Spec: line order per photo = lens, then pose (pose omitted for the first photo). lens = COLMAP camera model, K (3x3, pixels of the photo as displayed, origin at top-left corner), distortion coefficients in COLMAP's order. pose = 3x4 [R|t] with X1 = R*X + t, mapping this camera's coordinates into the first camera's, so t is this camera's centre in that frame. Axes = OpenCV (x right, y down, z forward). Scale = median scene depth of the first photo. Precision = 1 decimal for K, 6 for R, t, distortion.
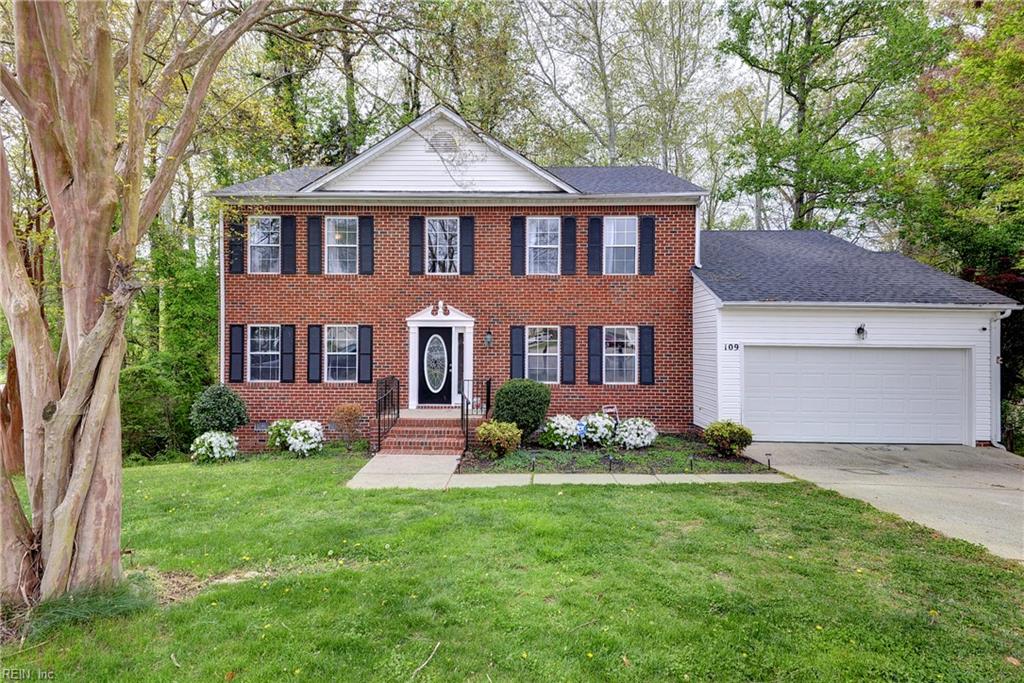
lens RADIAL K [[479.4, 0, 519.6], [0, 479.4, 346.5], [0, 0, 1]] dist [0.004736, -0.000932]
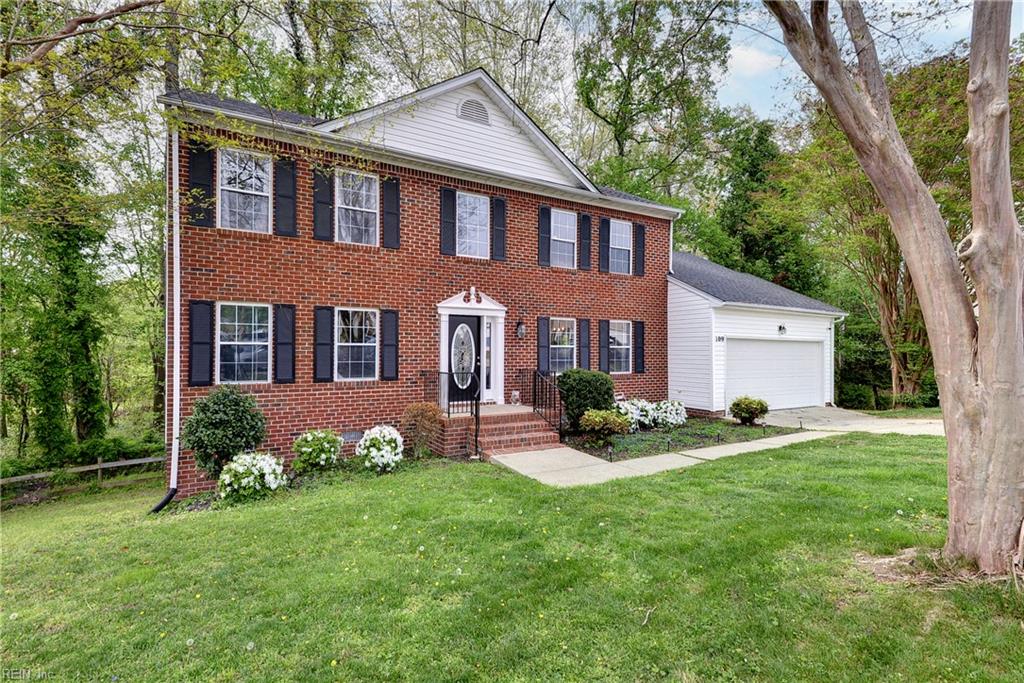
lens RADIAL K [[479.4, 0, 513.0], [0, 479.4, 353.1], [0, 0, 1]] dist [0.004736, -0.000932]
pose [[0.850201, -0.006418, 0.526418, -0.581013], [-0.008312, 0.999637, 0.025612, 0.006812], [-0.526392, -0.026151, 0.849840, 0.183946]]
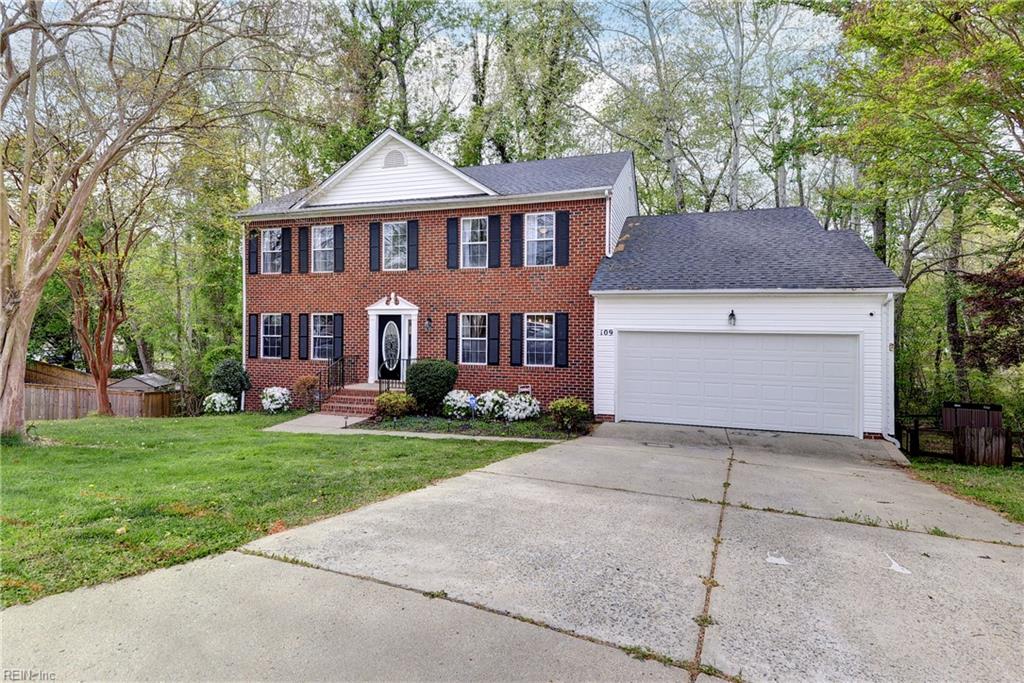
lens RADIAL K [[521.9, 0, 507.1], [0, 521.9, 333.5], [0, 0, 1]] dist [0.001641, -0.000011]
pose [[0.958293, 0.005021, -0.285745, 0.477652], [-0.004727, 0.999987, 0.001719, 0.002167], [0.285750, -0.000296, 0.958304, -0.157540]]
